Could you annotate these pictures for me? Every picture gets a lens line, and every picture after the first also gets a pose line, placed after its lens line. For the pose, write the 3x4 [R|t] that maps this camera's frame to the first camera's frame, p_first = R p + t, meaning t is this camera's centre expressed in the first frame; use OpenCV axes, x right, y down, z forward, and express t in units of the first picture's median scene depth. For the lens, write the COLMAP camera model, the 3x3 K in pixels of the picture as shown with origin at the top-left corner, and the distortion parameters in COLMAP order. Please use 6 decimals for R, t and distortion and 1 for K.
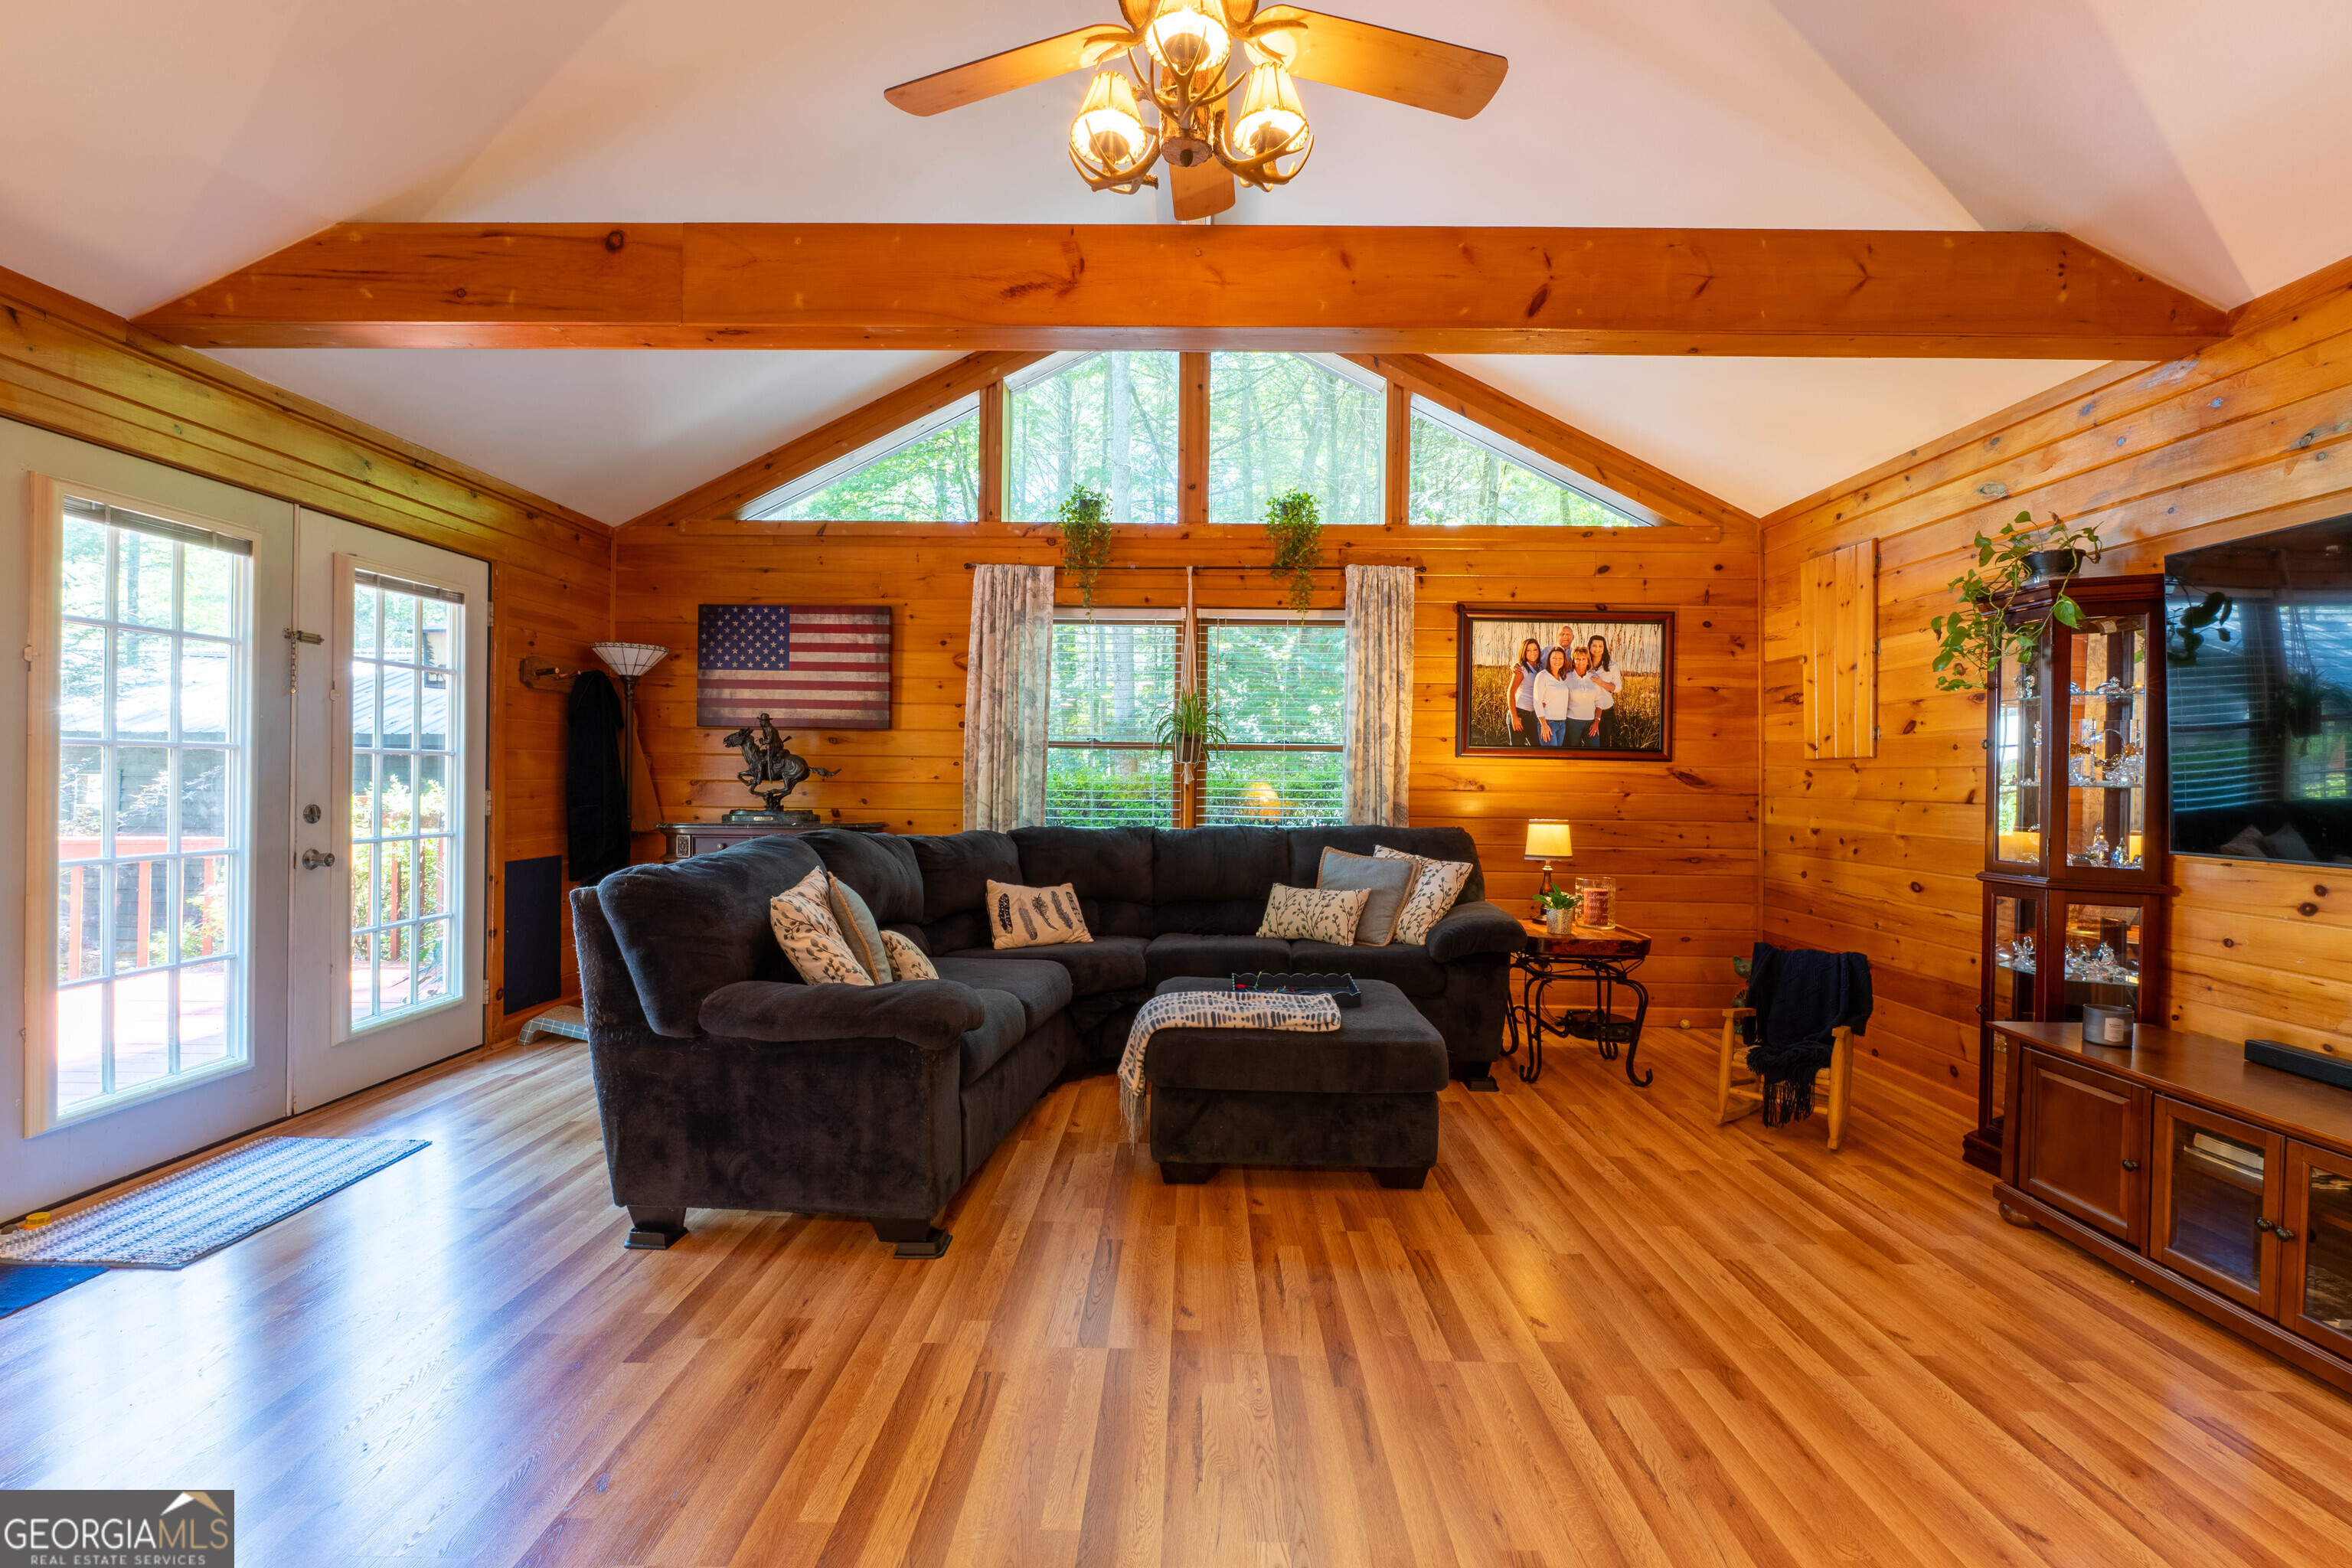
lens RADIAL K [[1037.2, 0, 1180.1], [0, 1037.2, 782.0], [0, 0, 1]] dist [-0.007880, -0.001837]
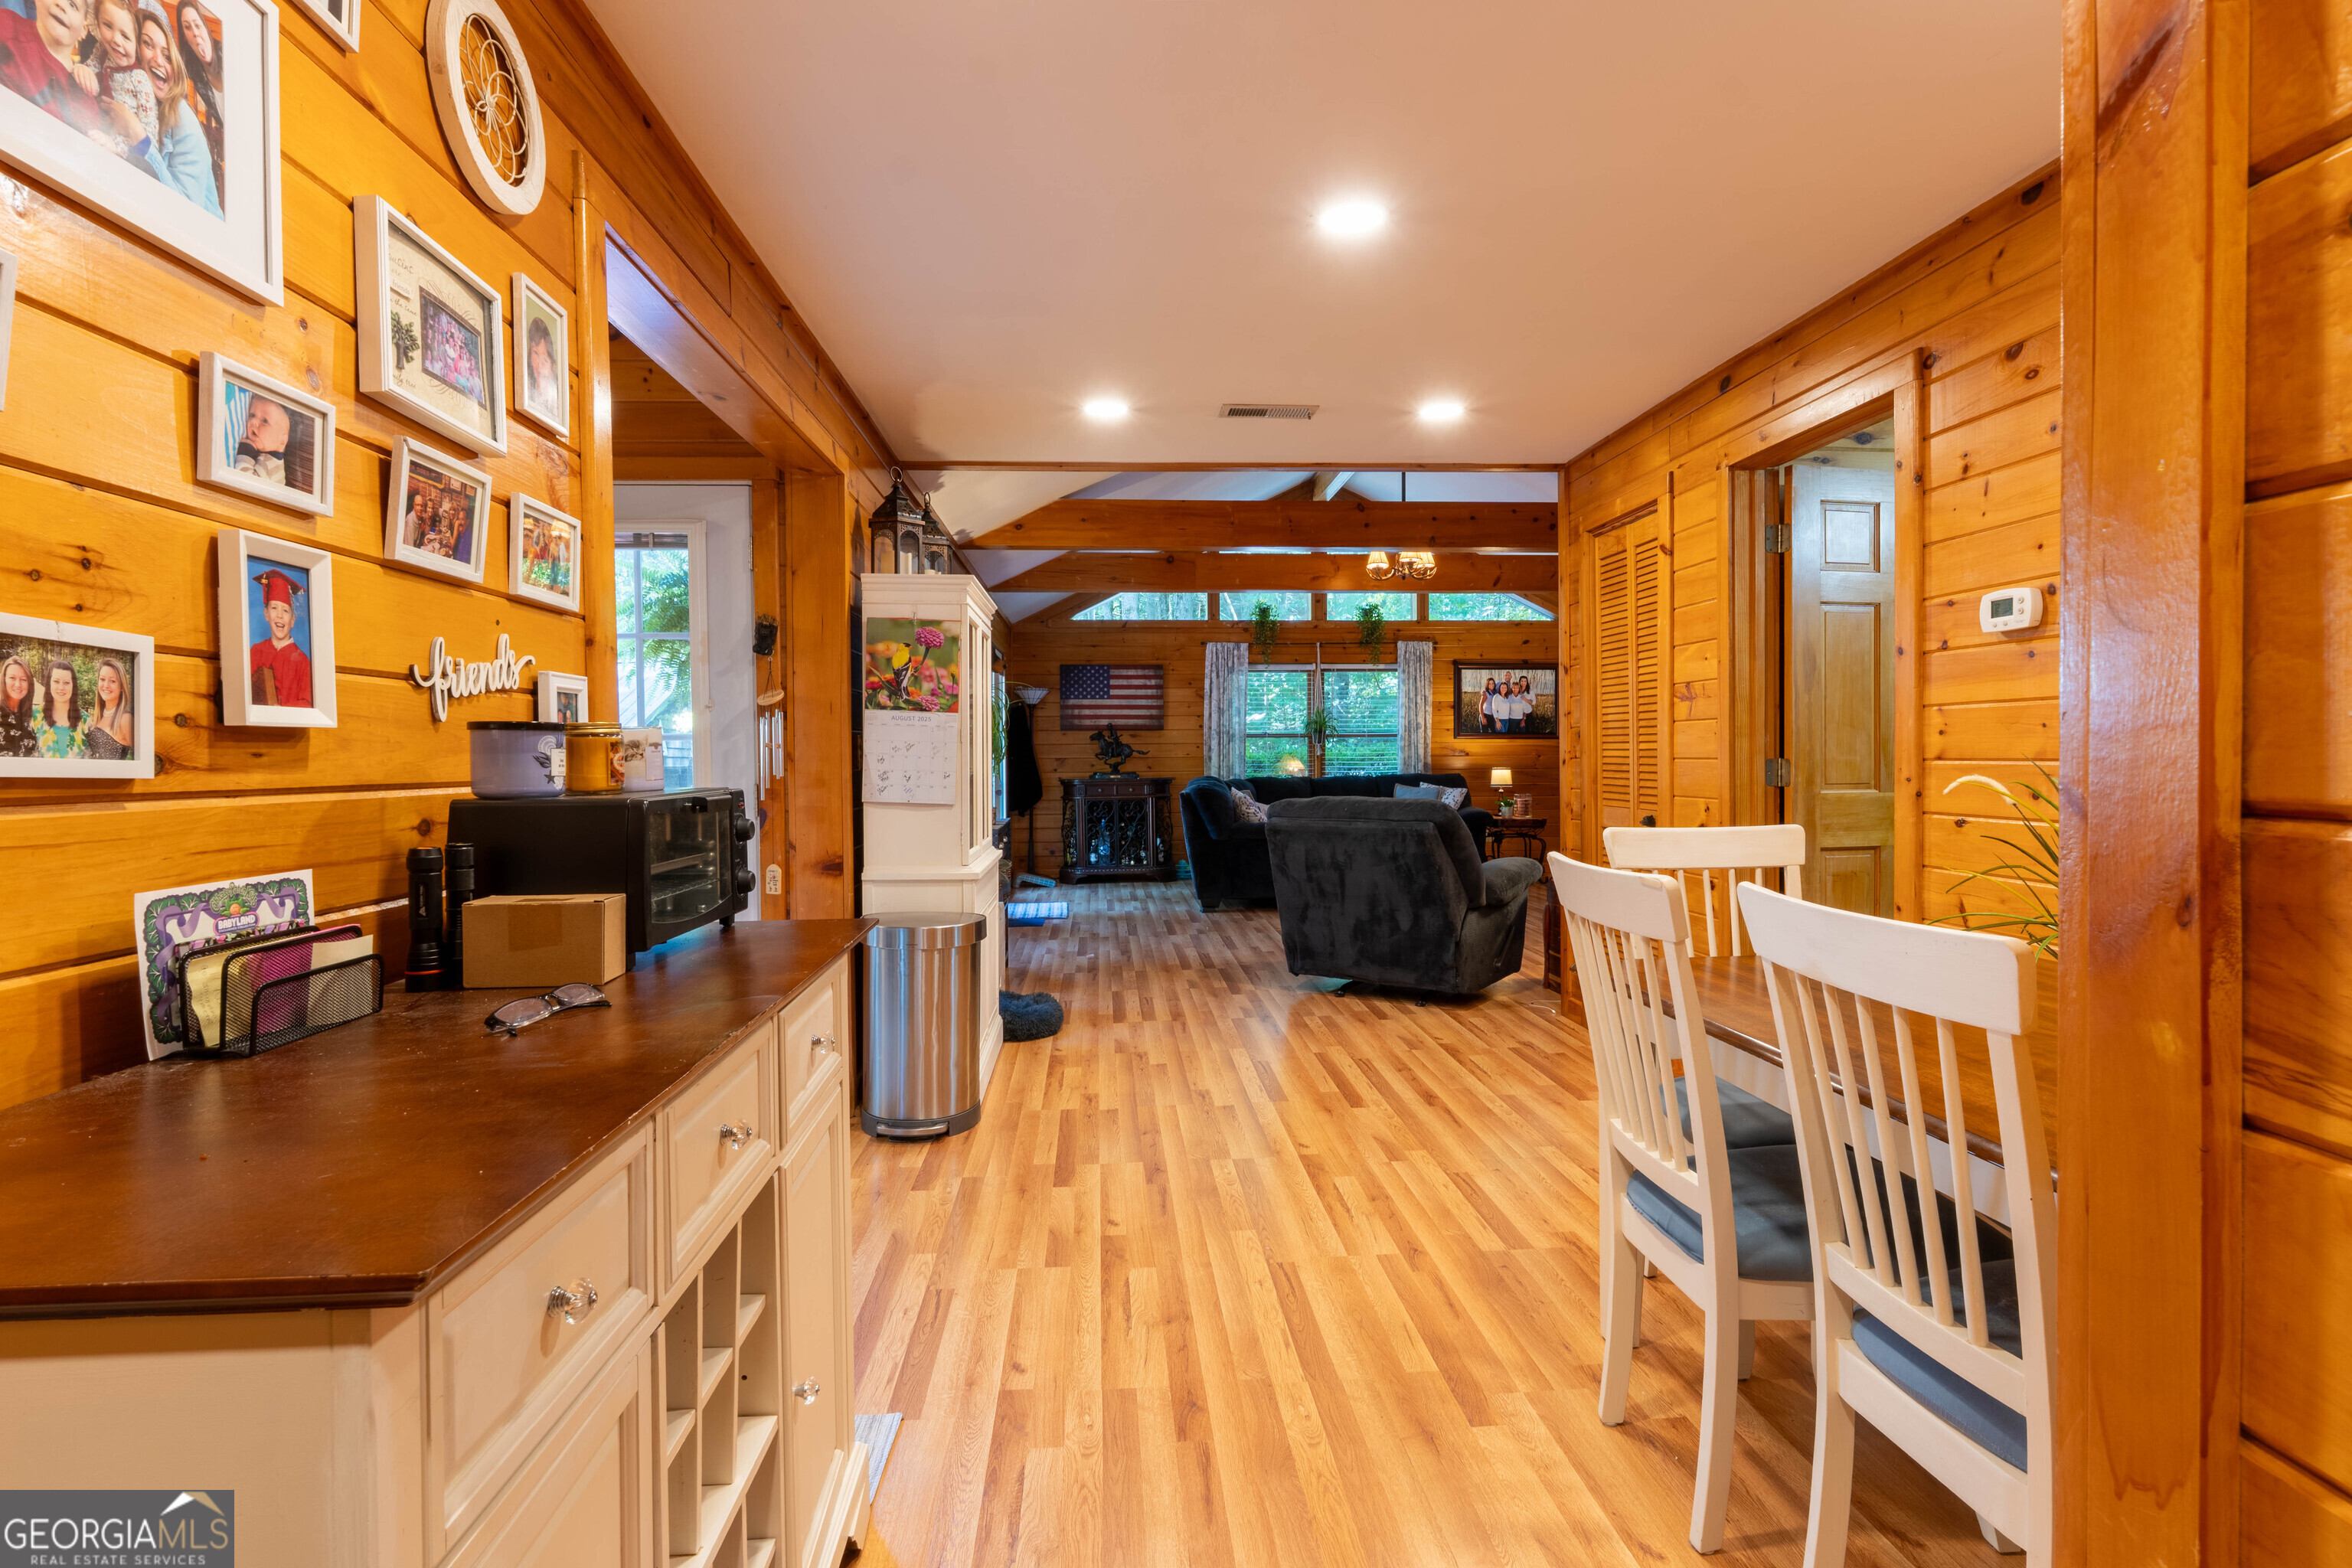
lens RADIAL K [[1168.4, 0, 1183.1], [0, 1168.4, 775.6], [0, 0, 1]] dist [-0.001103, -0.000036]
pose [[0.996532, -0.020540, 0.080638, -0.434715], [0.019470, 0.999712, 0.014033, 0.004859], [-0.080903, -0.012415, 0.996645, -1.190149]]
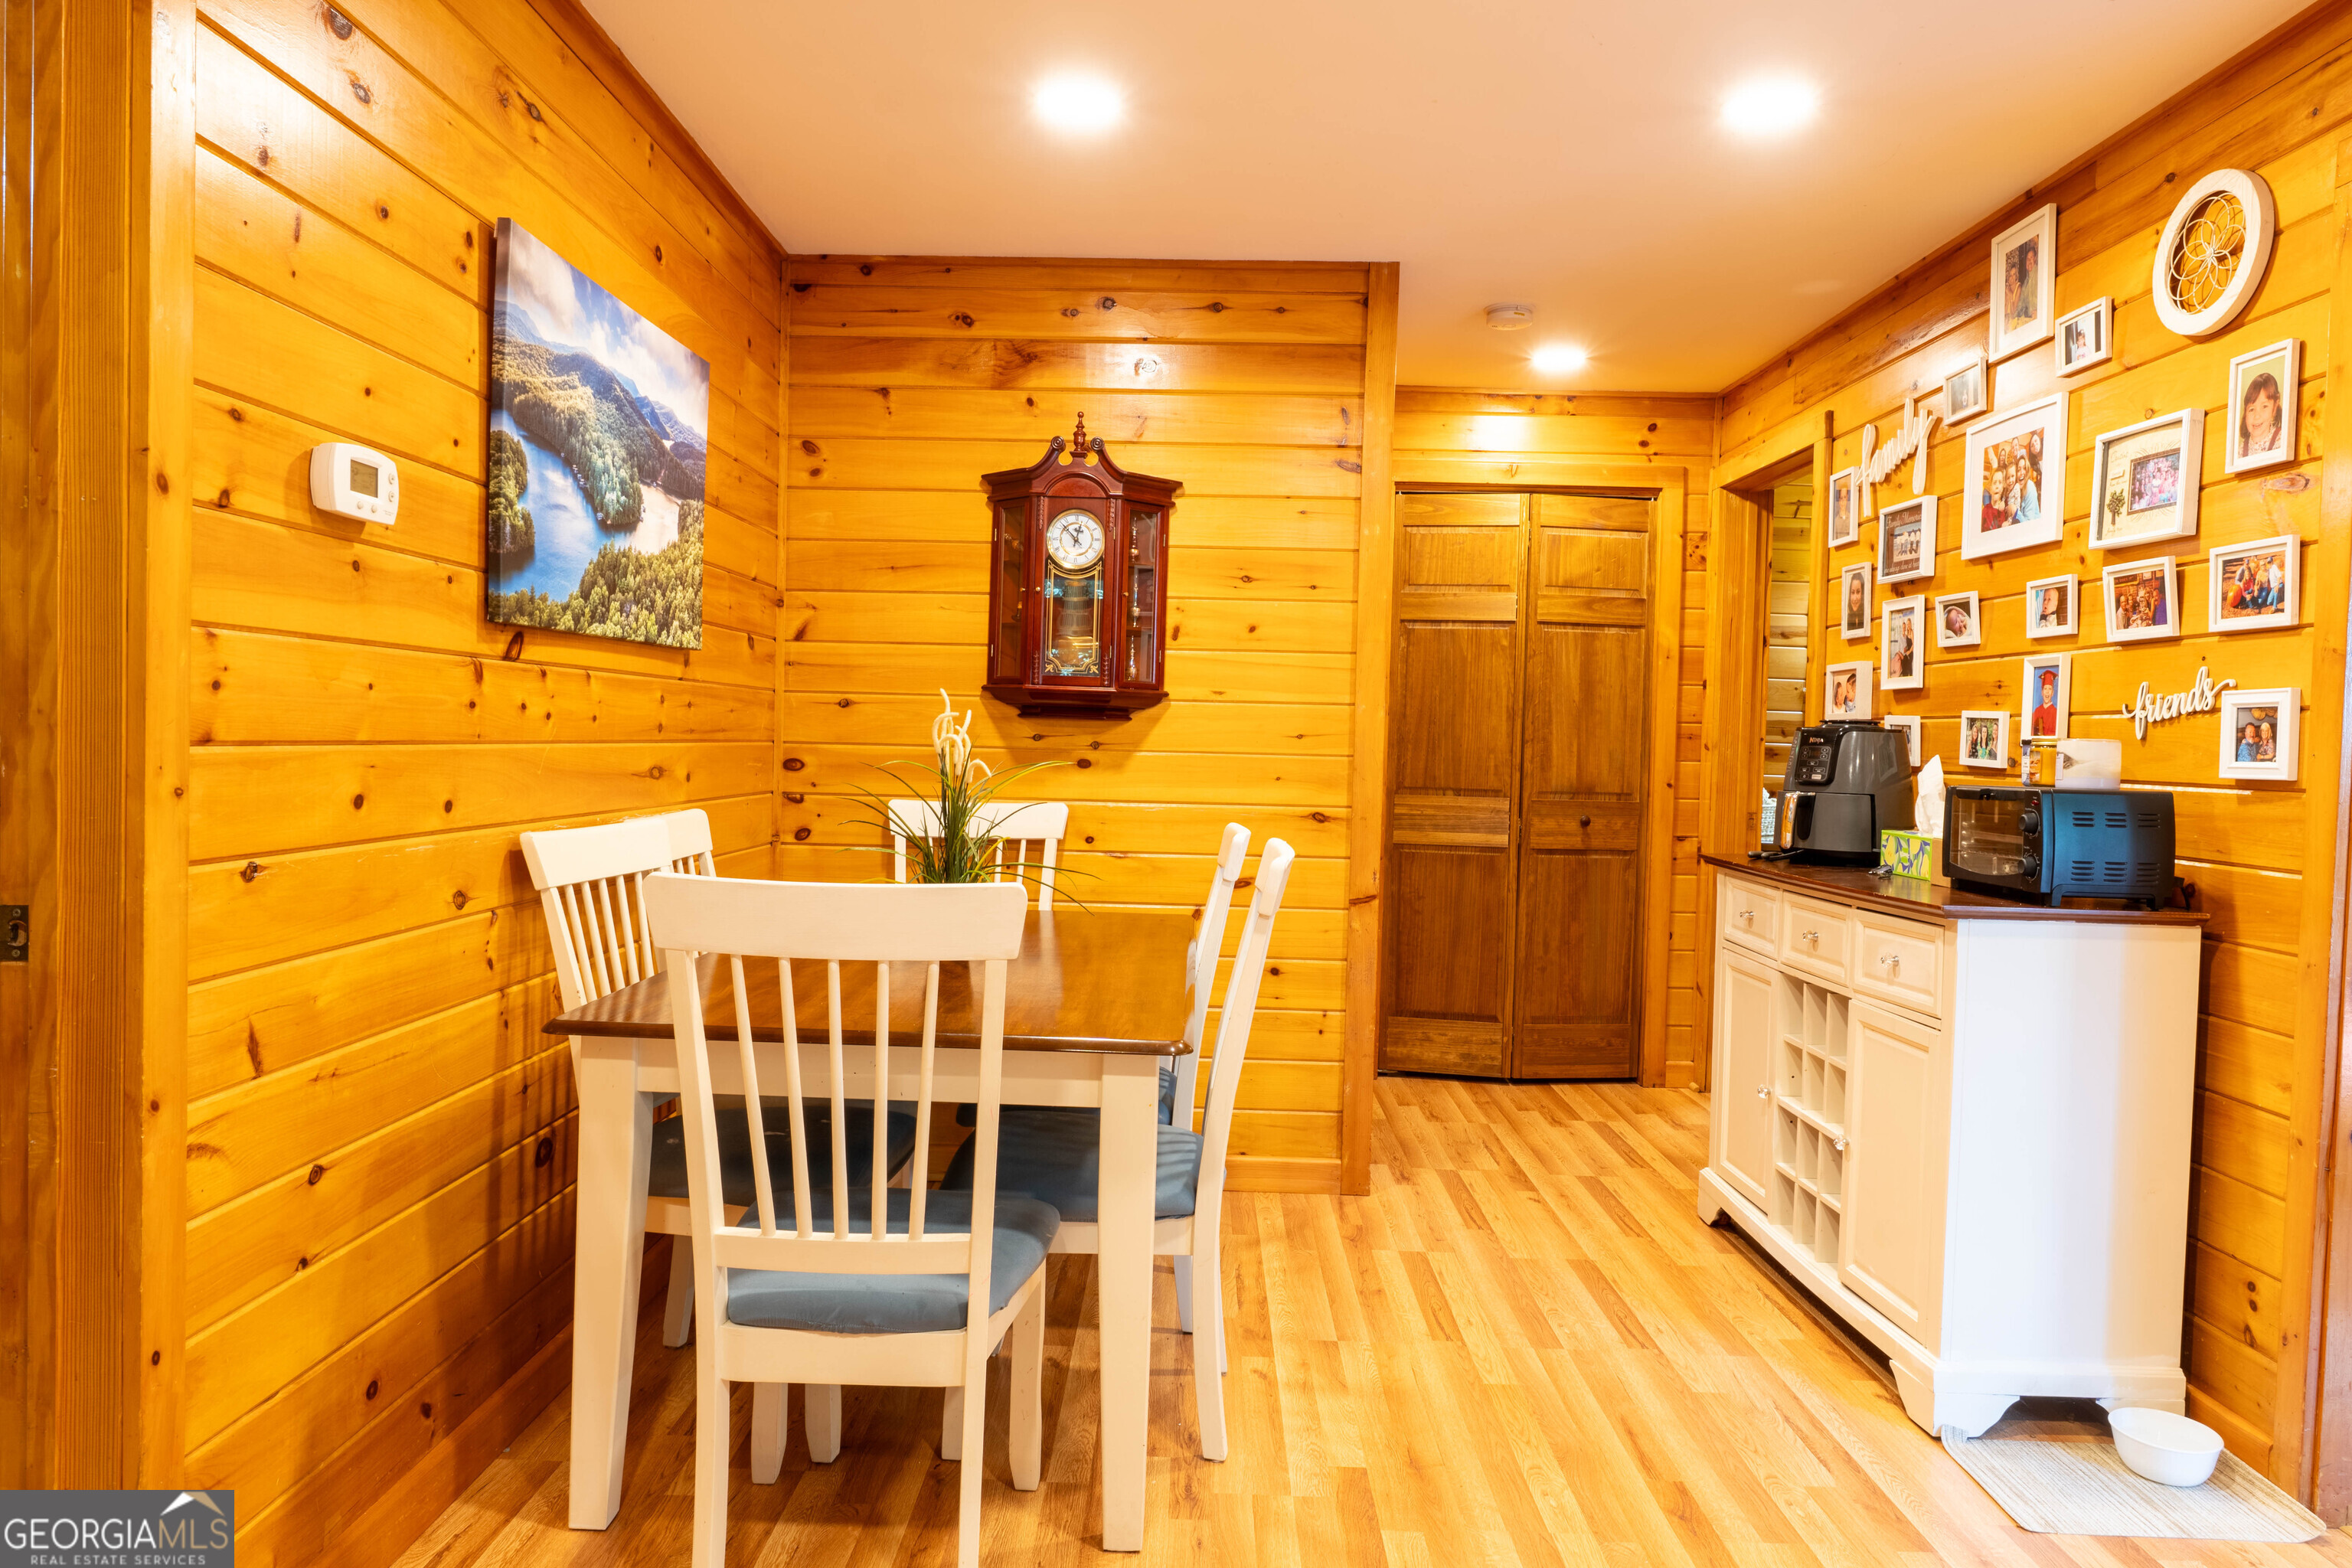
lens RADIAL K [[1494.7, 0, 1181.2], [0, 1494.7, 774.7], [0, 0, 1]] dist [-0.001525, -0.000008]
pose [[-0.999352, -0.035968, 0.001686, -0.237510], [-0.035903, 0.998927, 0.029237, 0.001433], [-0.002736, 0.029158, -0.999571, -0.308011]]
